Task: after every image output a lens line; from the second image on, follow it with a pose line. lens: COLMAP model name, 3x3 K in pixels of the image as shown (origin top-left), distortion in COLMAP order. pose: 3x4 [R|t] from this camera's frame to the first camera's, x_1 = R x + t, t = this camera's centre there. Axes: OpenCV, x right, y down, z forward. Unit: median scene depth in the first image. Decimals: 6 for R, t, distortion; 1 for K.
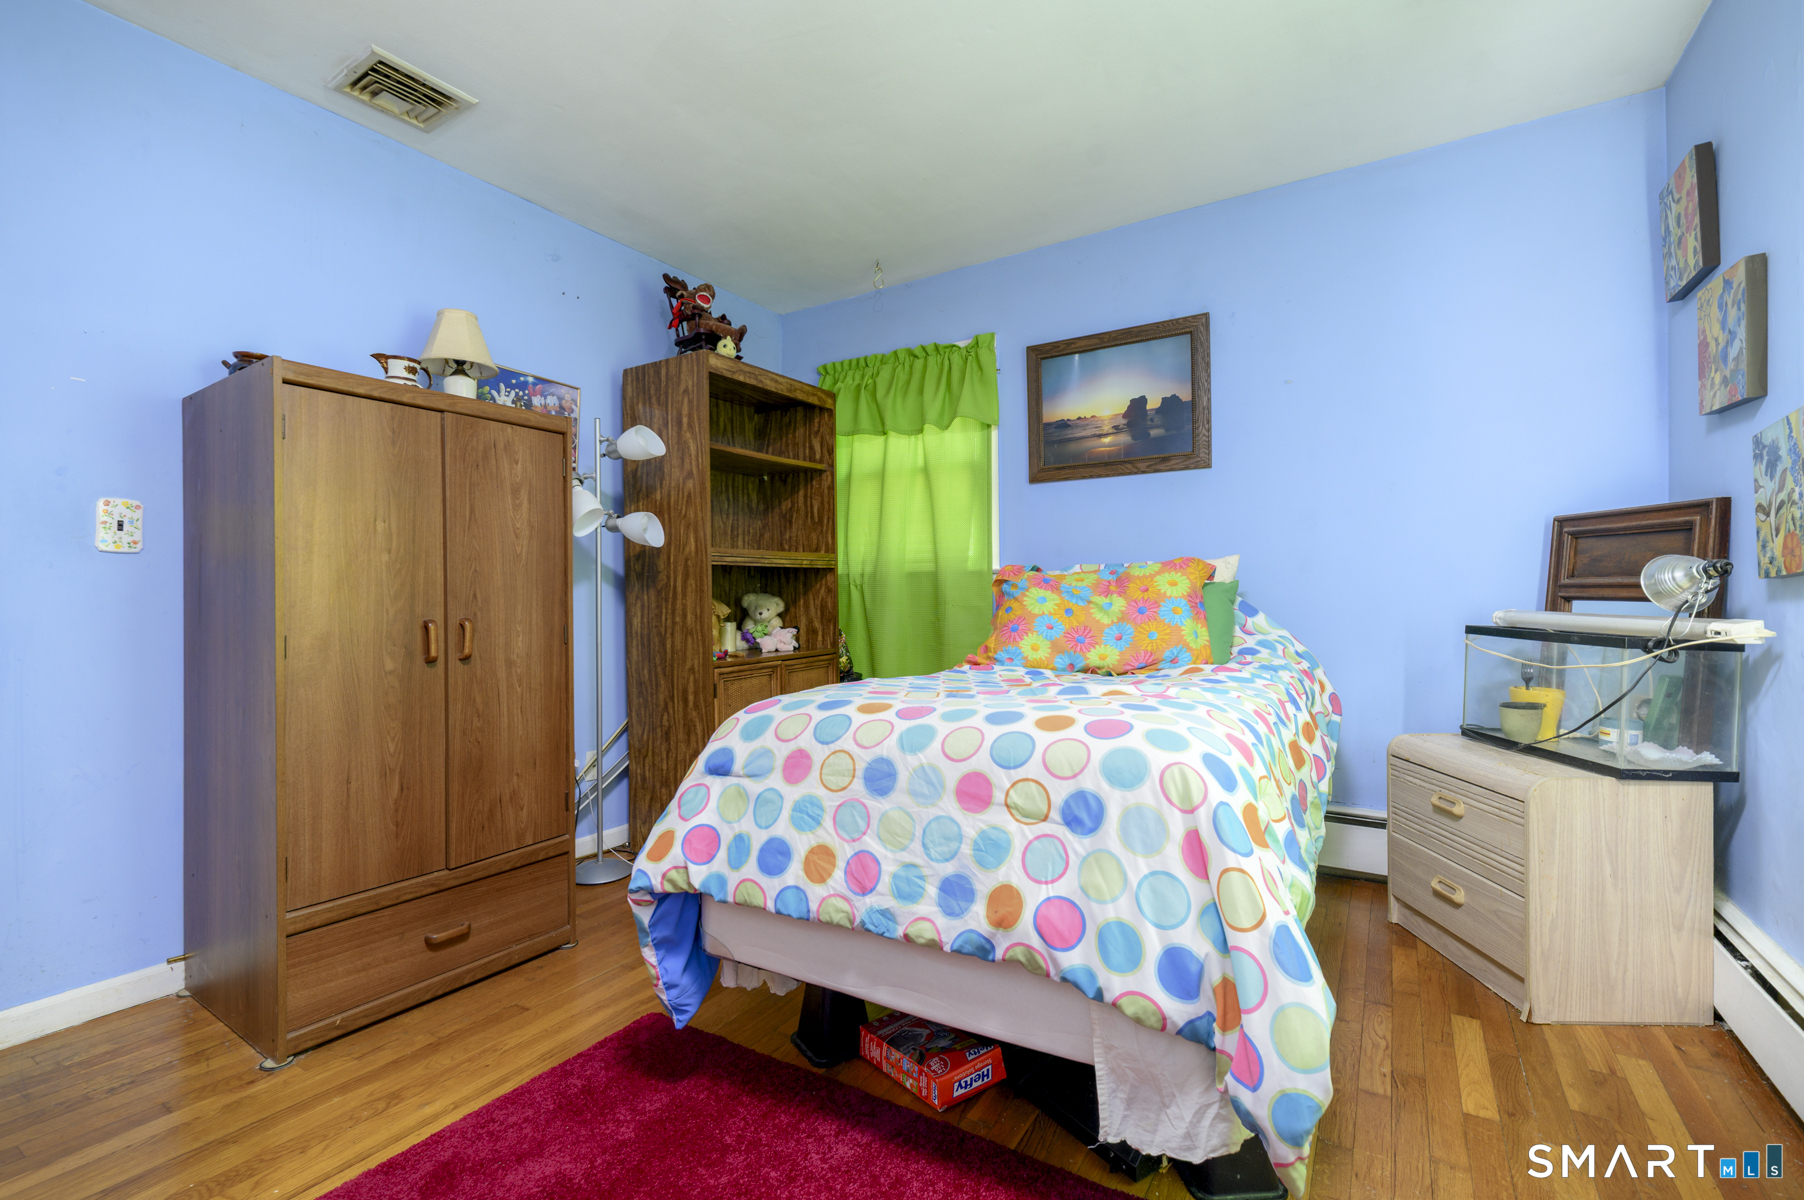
lens RADIAL K [[792.3, 0, 894.2], [0, 792.3, 597.3], [0, 0, 1]] dist [-0.000031, -0.000756]
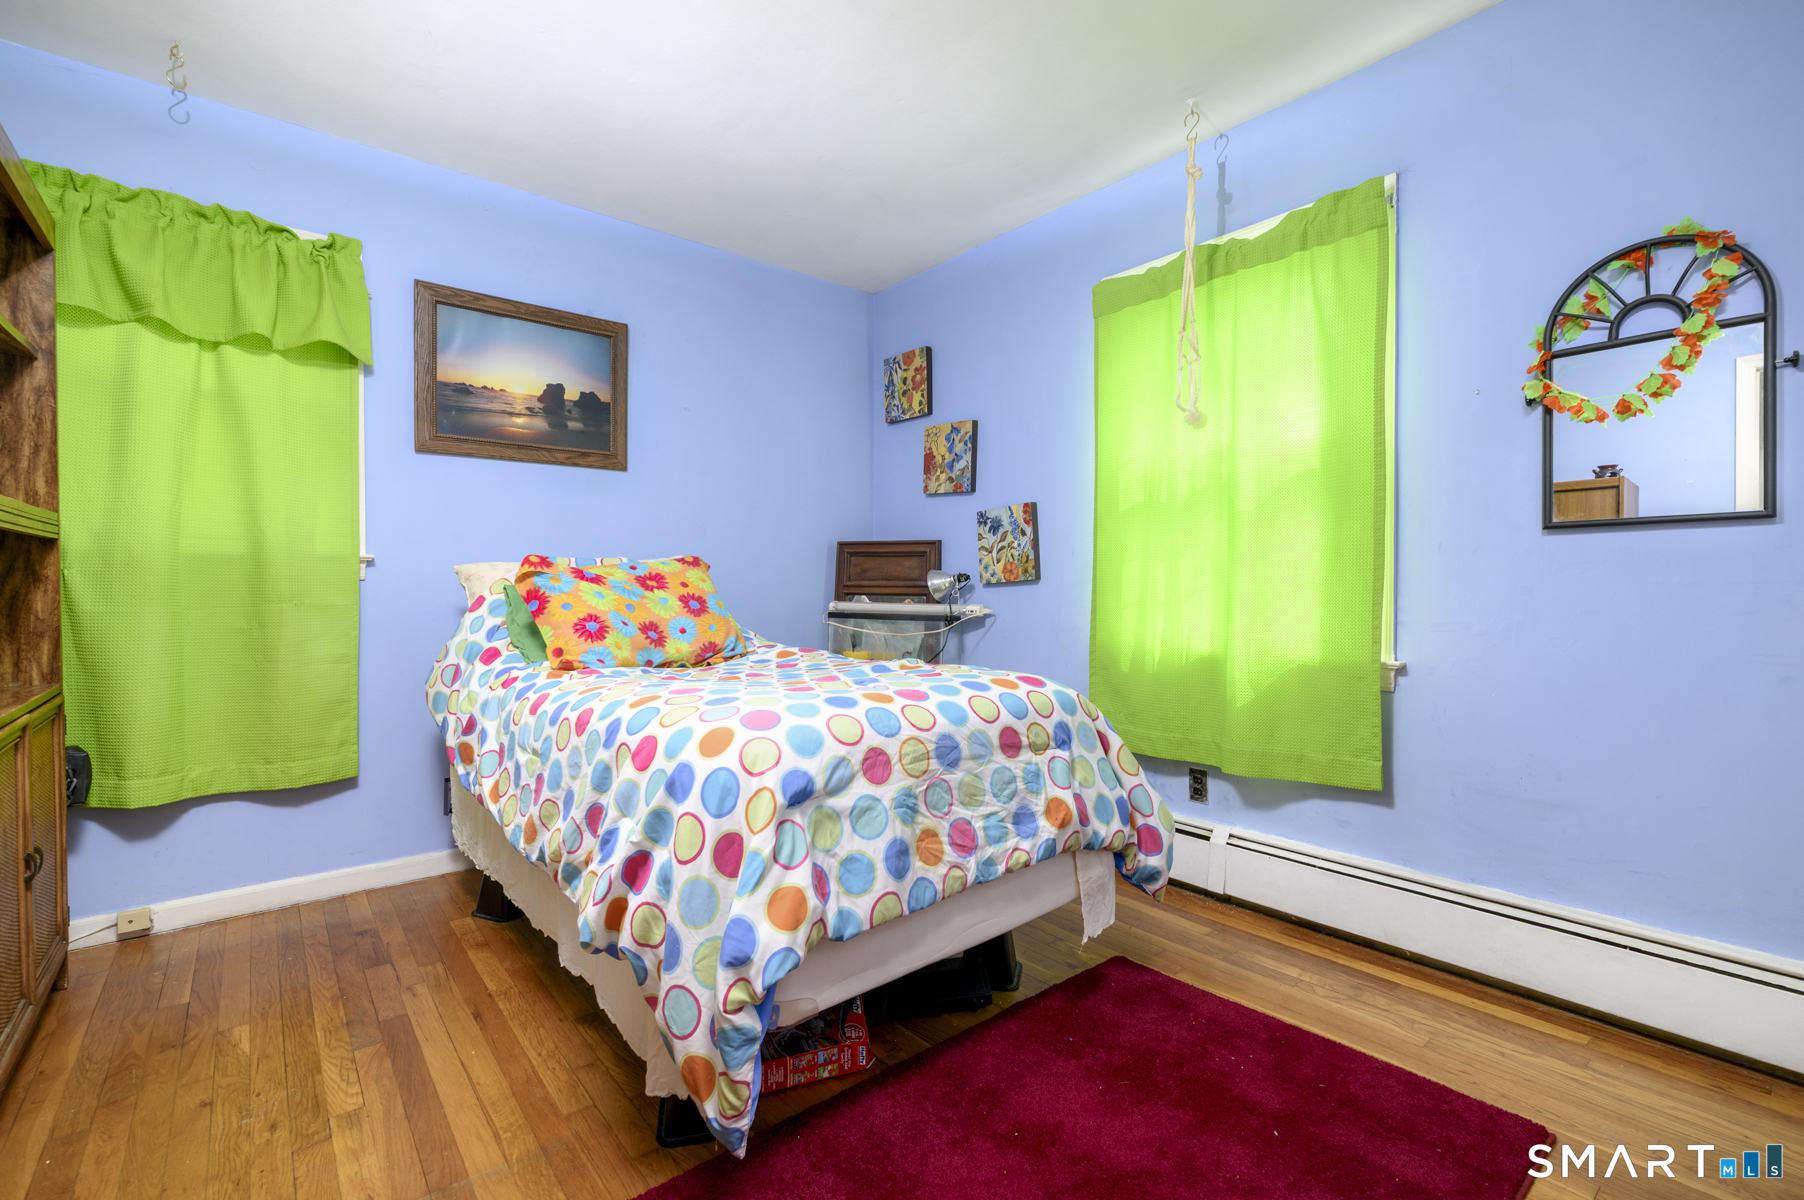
lens RADIAL K [[792.3, 0, 894.0], [0, 792.3, 597.0], [0, 0, 1]] dist [-0.000031, -0.000756]
pose [[0.314024, -0.003102, 0.949410, -0.658938], [0.000886, 0.999995, 0.002975, 0.003256], [-0.949415, -0.000093, 0.314025, 0.433625]]
